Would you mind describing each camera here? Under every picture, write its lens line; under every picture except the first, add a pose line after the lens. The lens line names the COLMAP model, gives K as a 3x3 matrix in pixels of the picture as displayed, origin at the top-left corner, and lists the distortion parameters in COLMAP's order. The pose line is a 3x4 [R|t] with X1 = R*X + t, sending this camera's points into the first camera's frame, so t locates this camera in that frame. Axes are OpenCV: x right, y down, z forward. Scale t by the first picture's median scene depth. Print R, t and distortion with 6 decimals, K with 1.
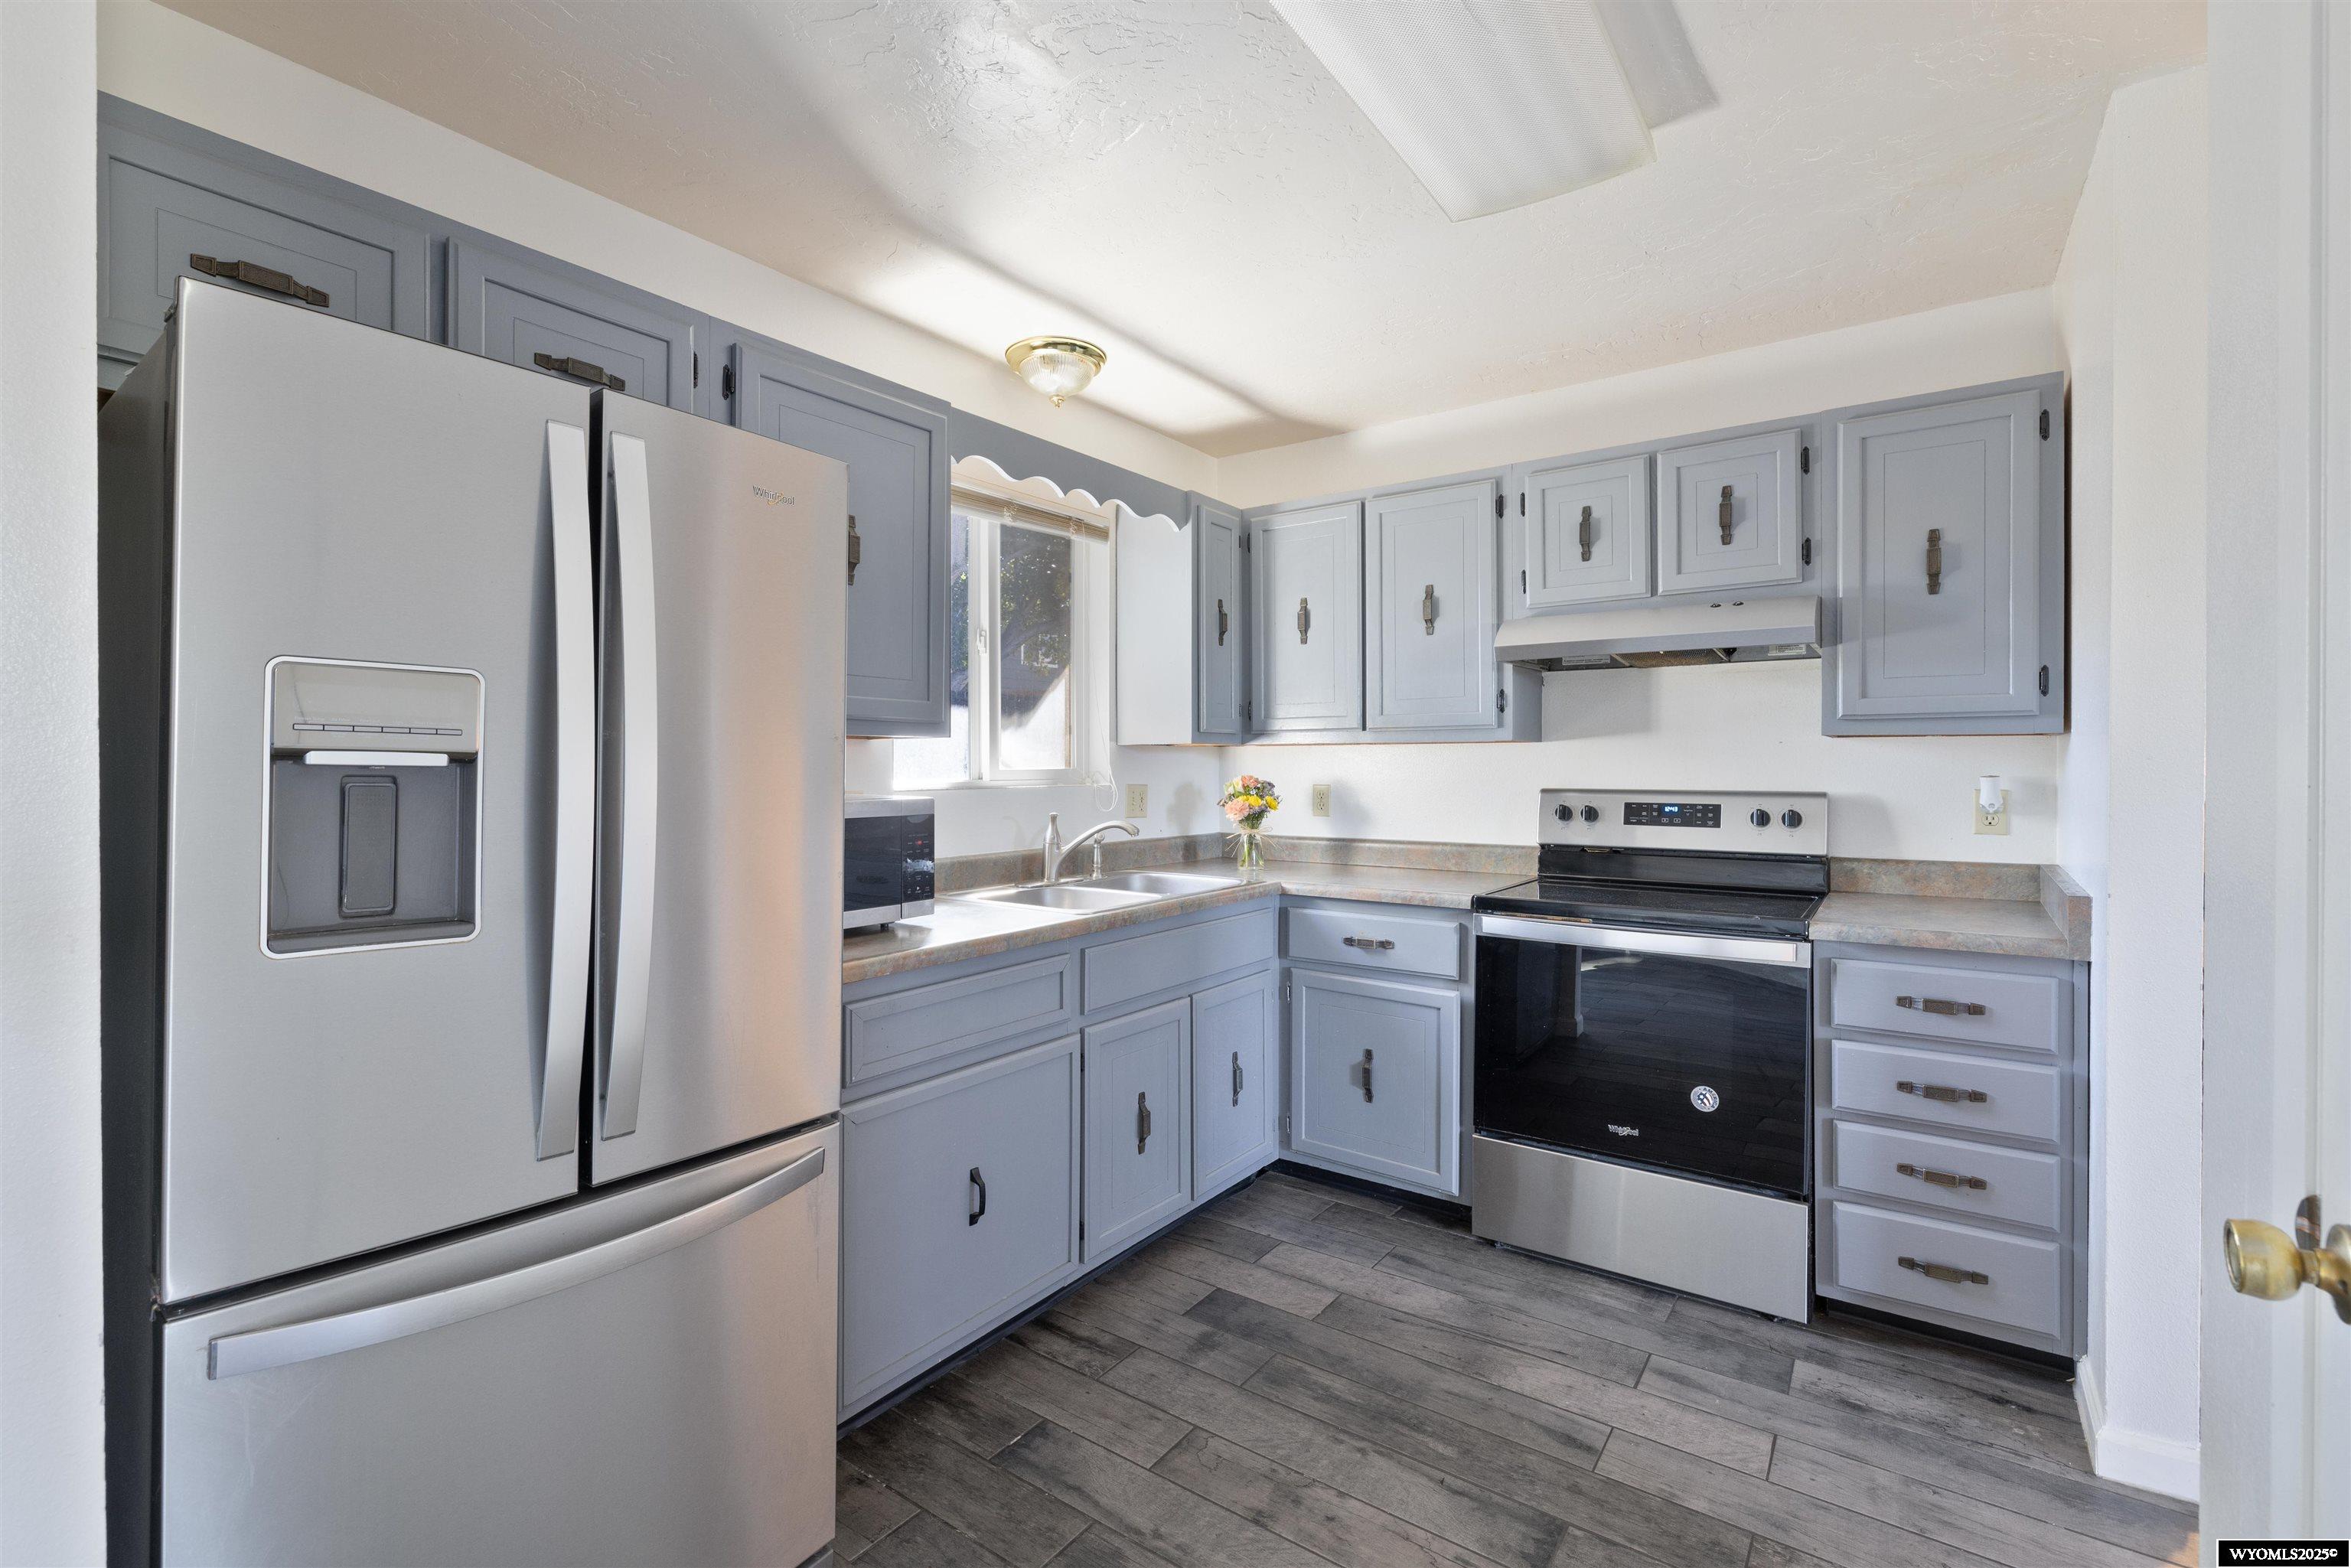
lens RADIAL K [[1058.3, 0, 1176.0], [0, 1058.3, 763.2], [0, 0, 1]] dist [-0.002397, 0.000248]
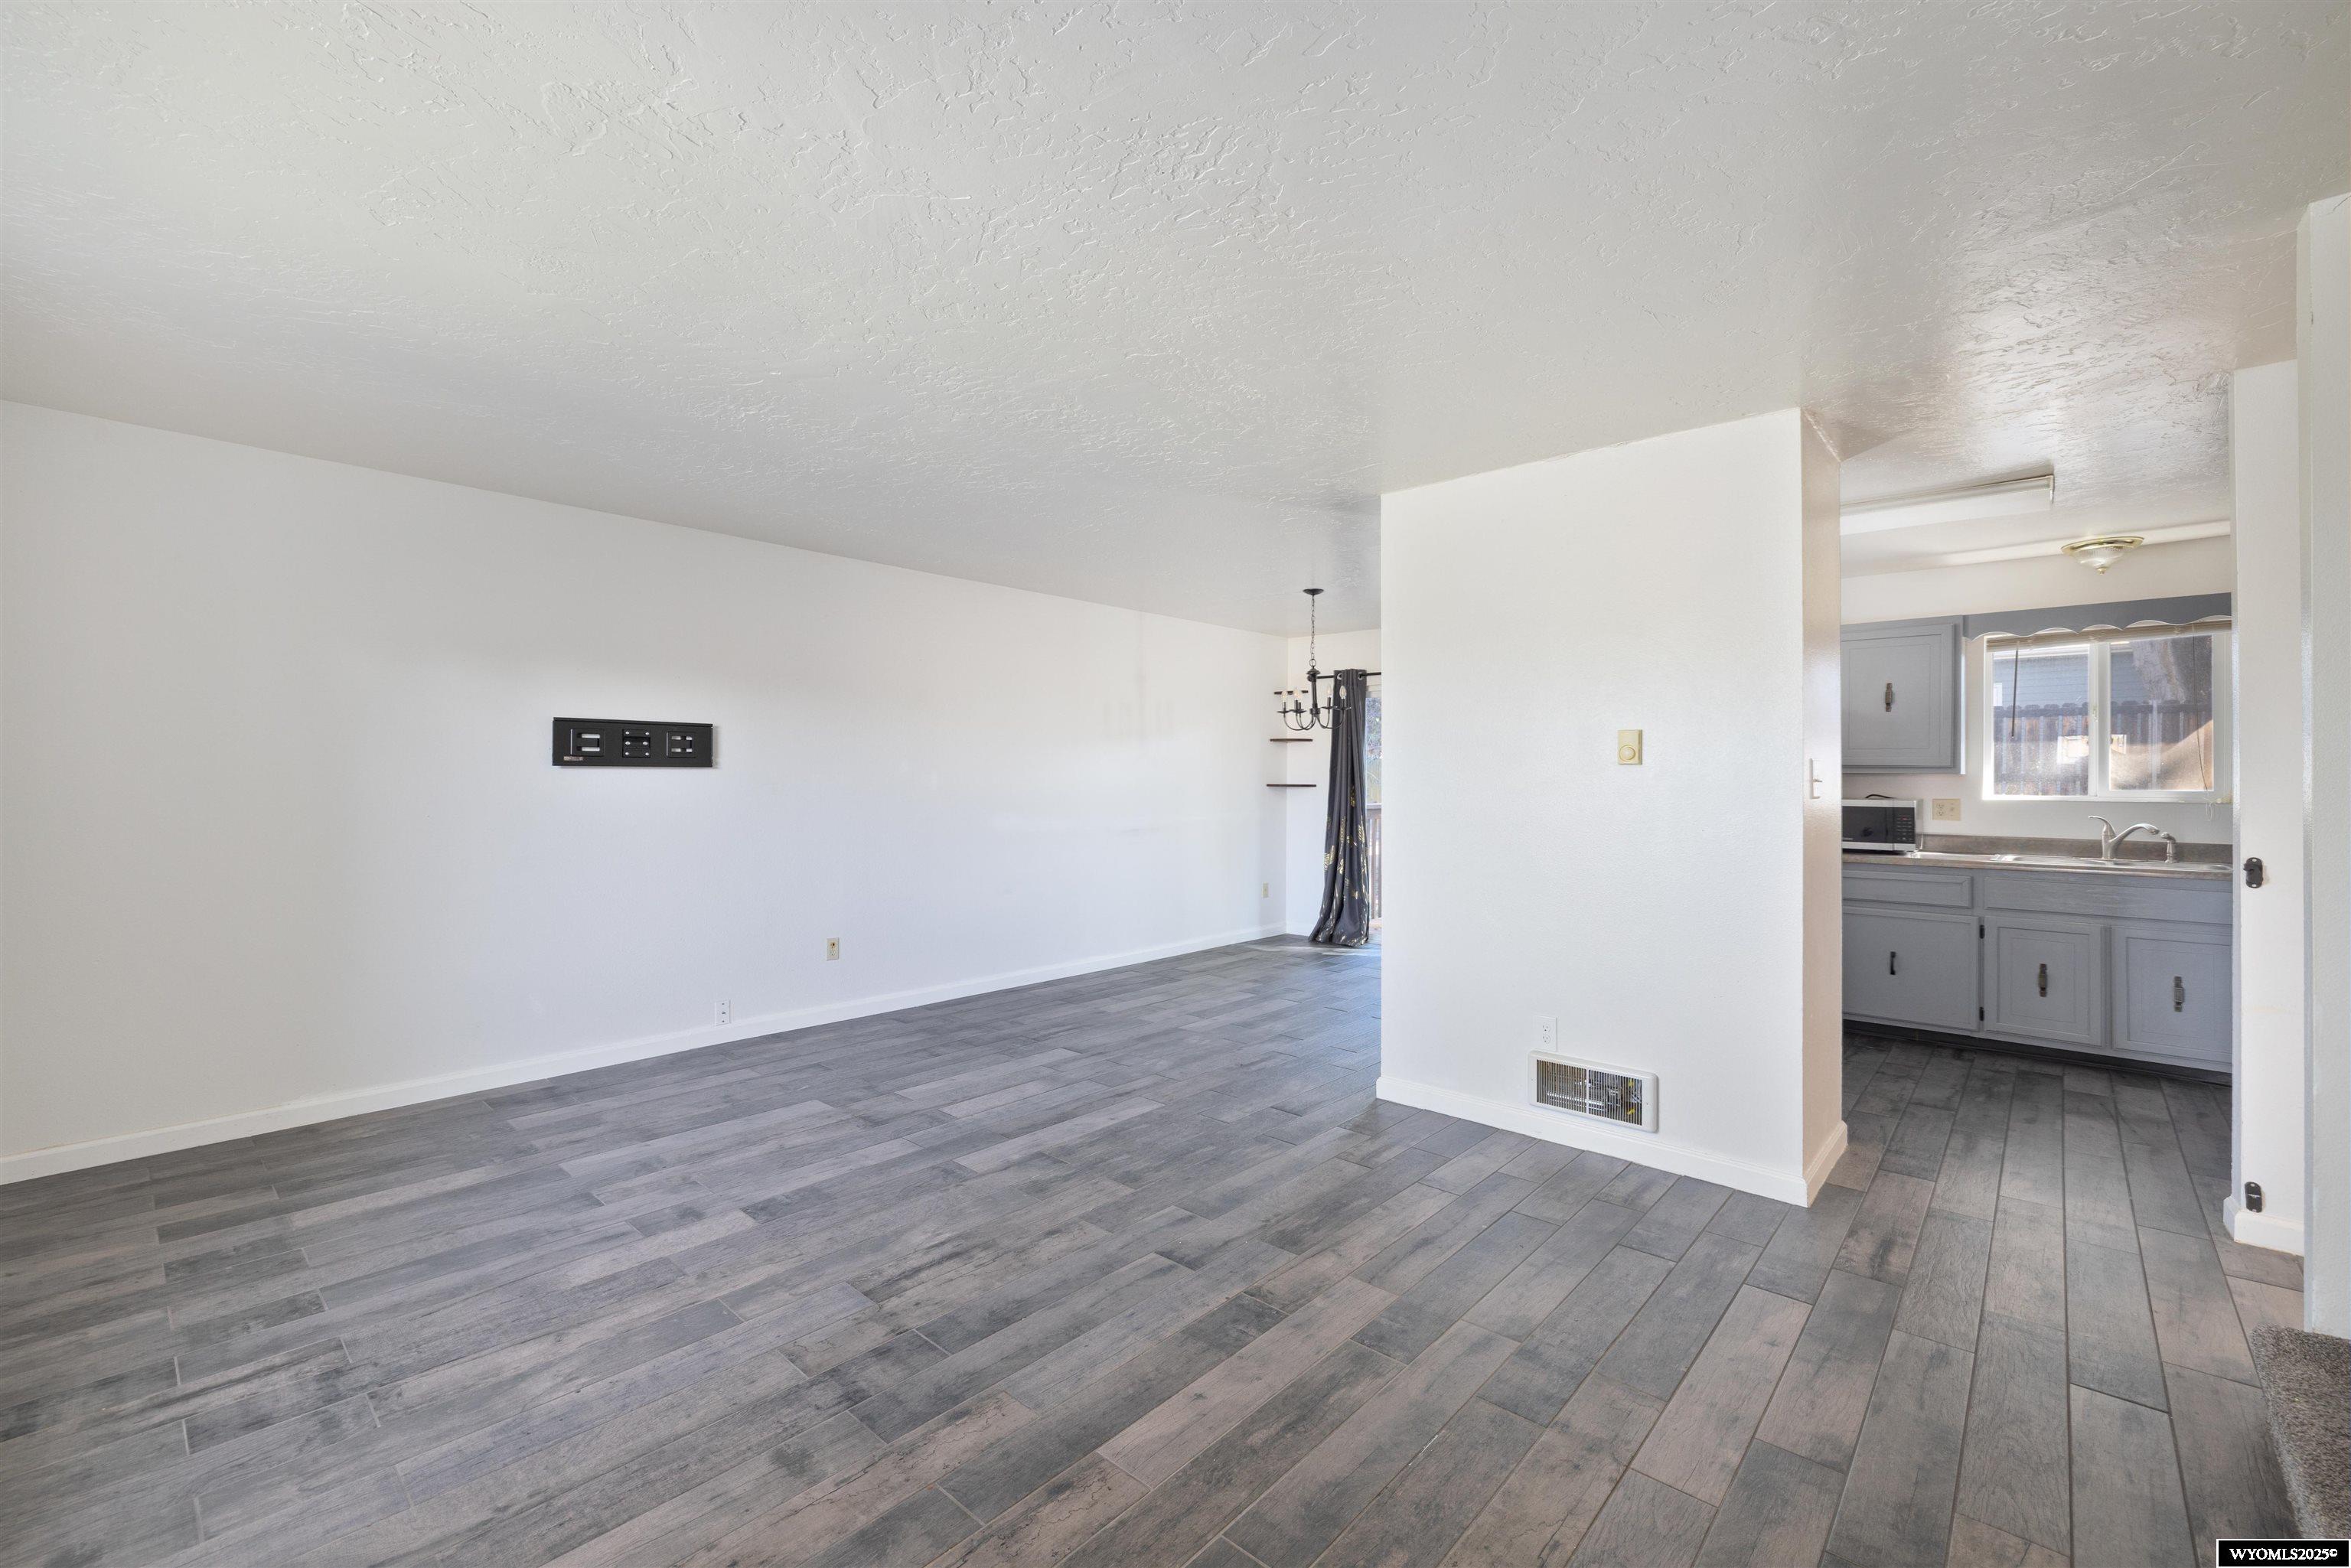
lens RADIAL K [[982.2, 0, 1164.7], [0, 982.2, 763.8], [0, 0, 1]] dist [-0.000278, 0.000012]
pose [[-0.123533, -0.013694, -0.992246, 1.704285], [-0.003923, 0.999904, -0.013311, -0.011982], [0.992333, 0.002248, -0.123575, -0.295448]]
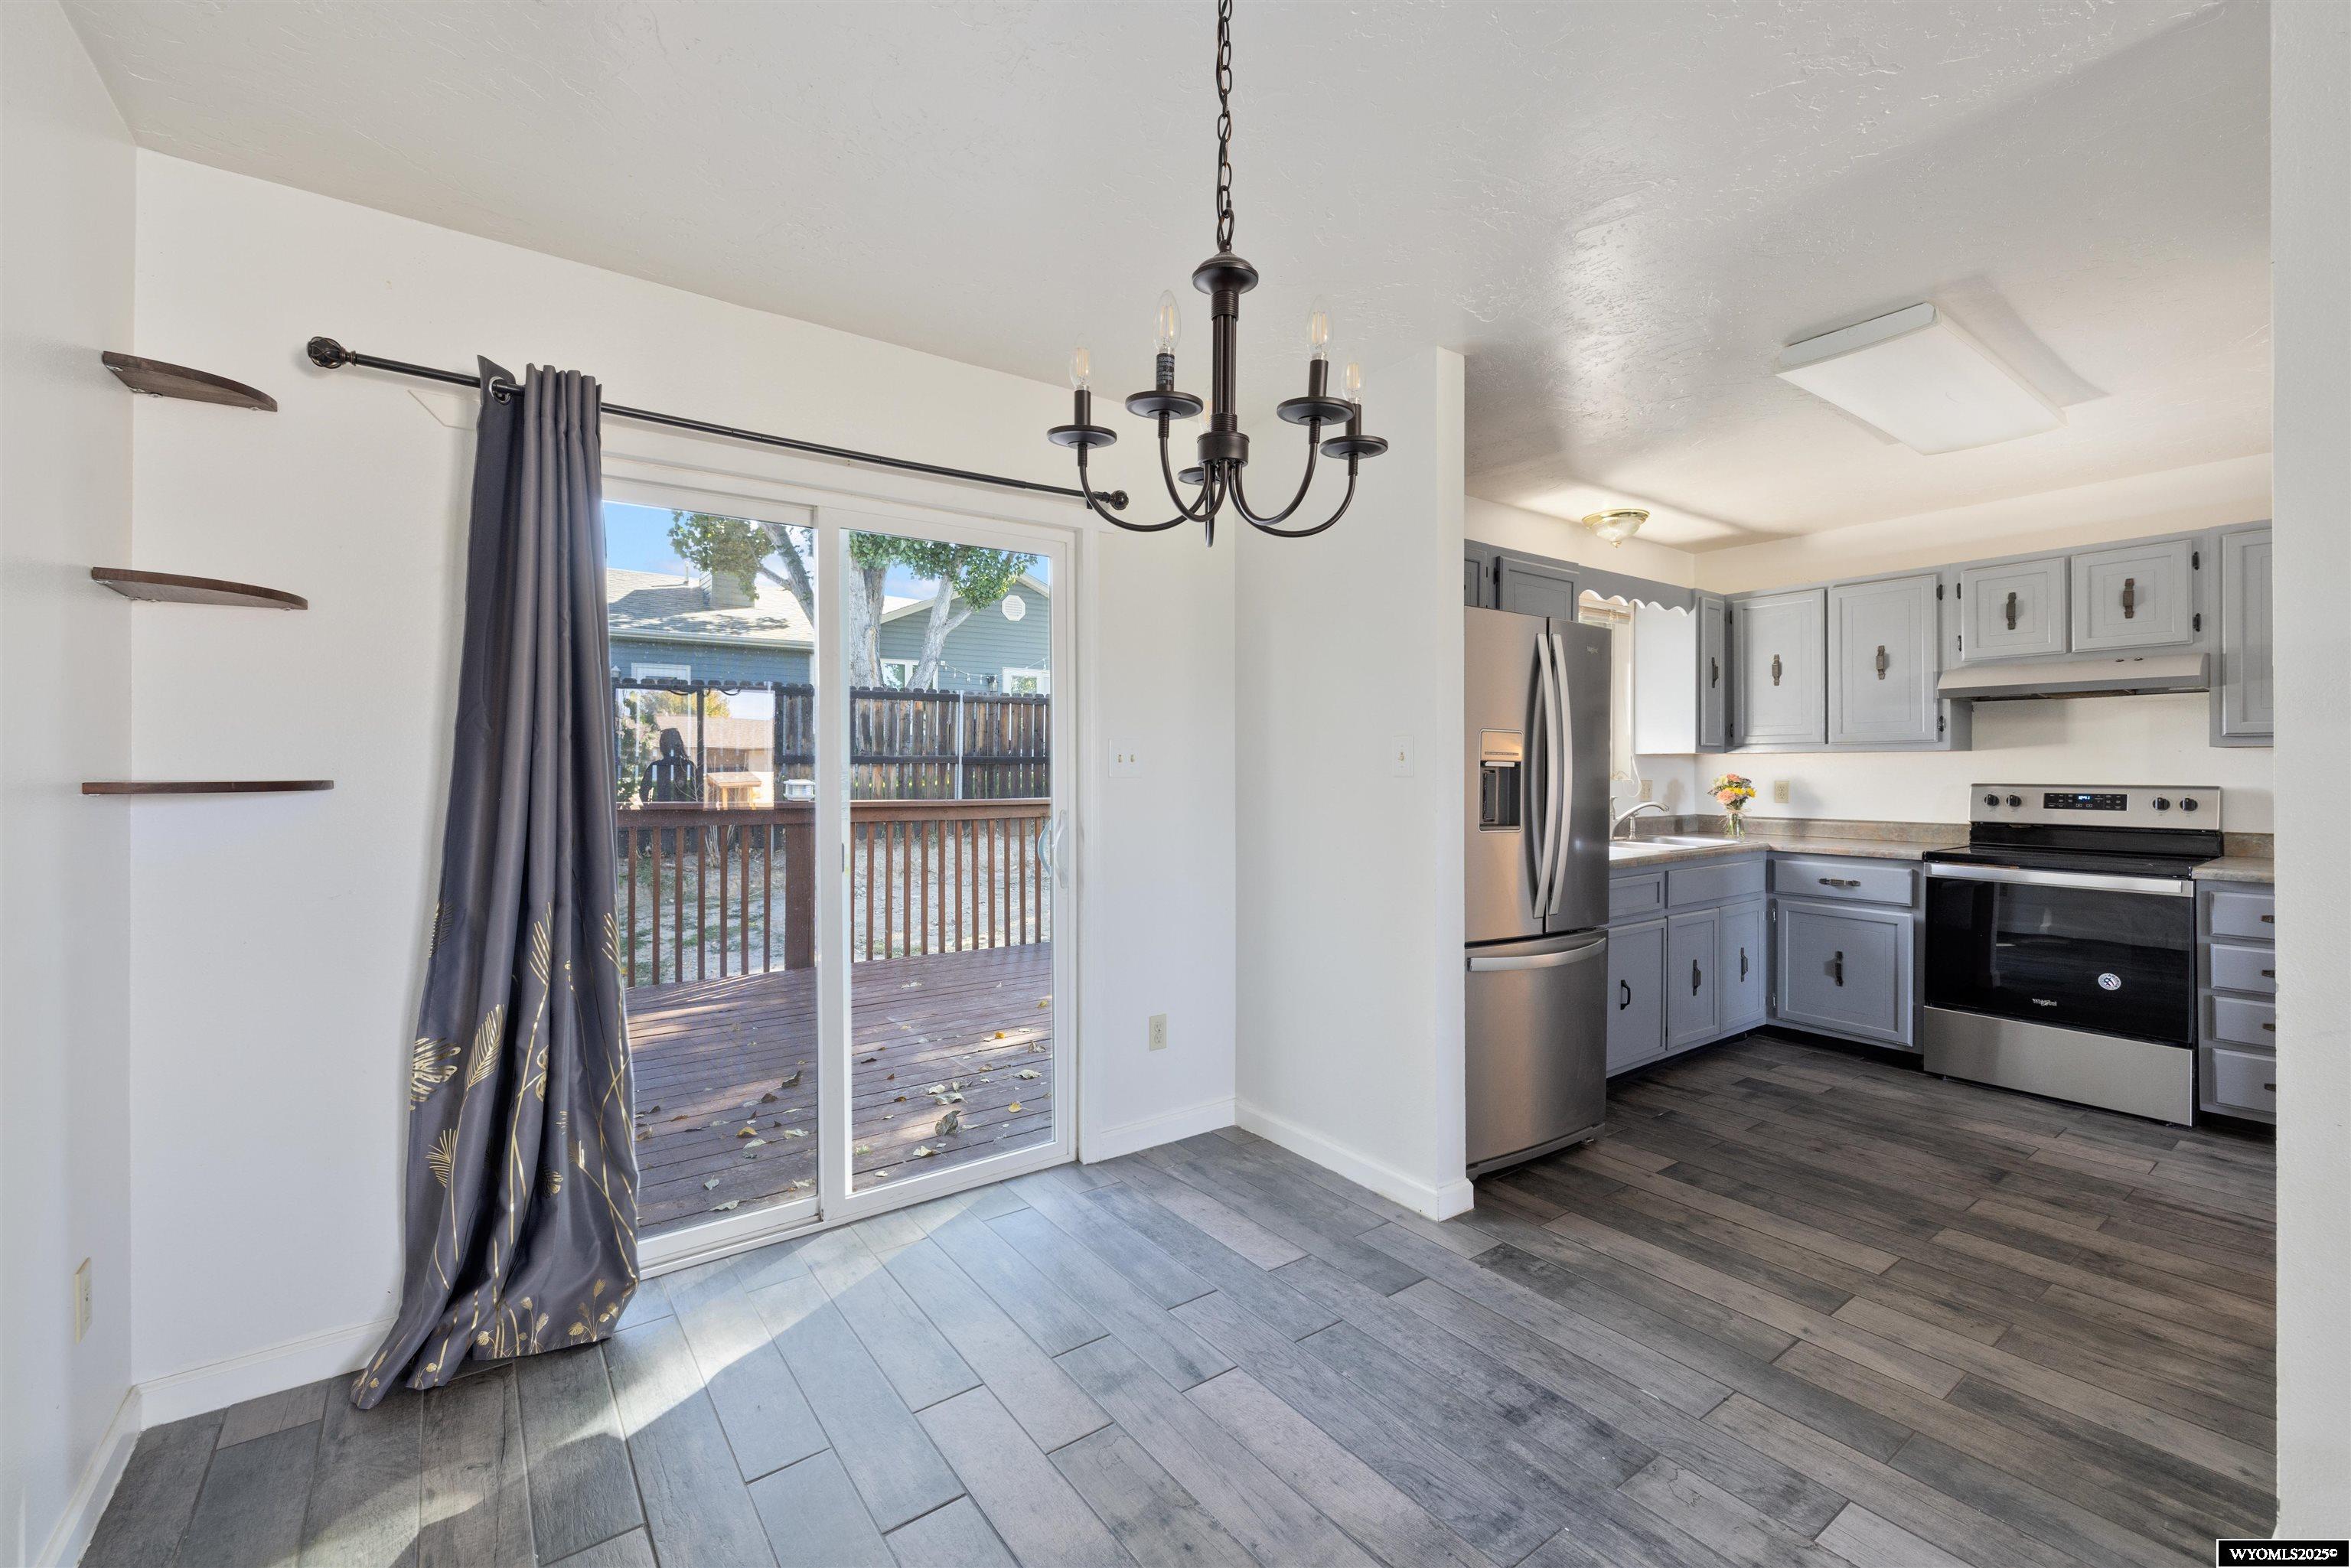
lens RADIAL K [[982.2, 0, 1164.7], [0, 982.2, 763.8], [0, 0, 1]] dist [-0.000278, 0.000012]
pose [[0.948264, -0.000673, -0.317483, -0.306004], [-0.000026, 0.999998, -0.002197, 0.000266], [0.317483, 0.002092, 0.948262, -0.692140]]
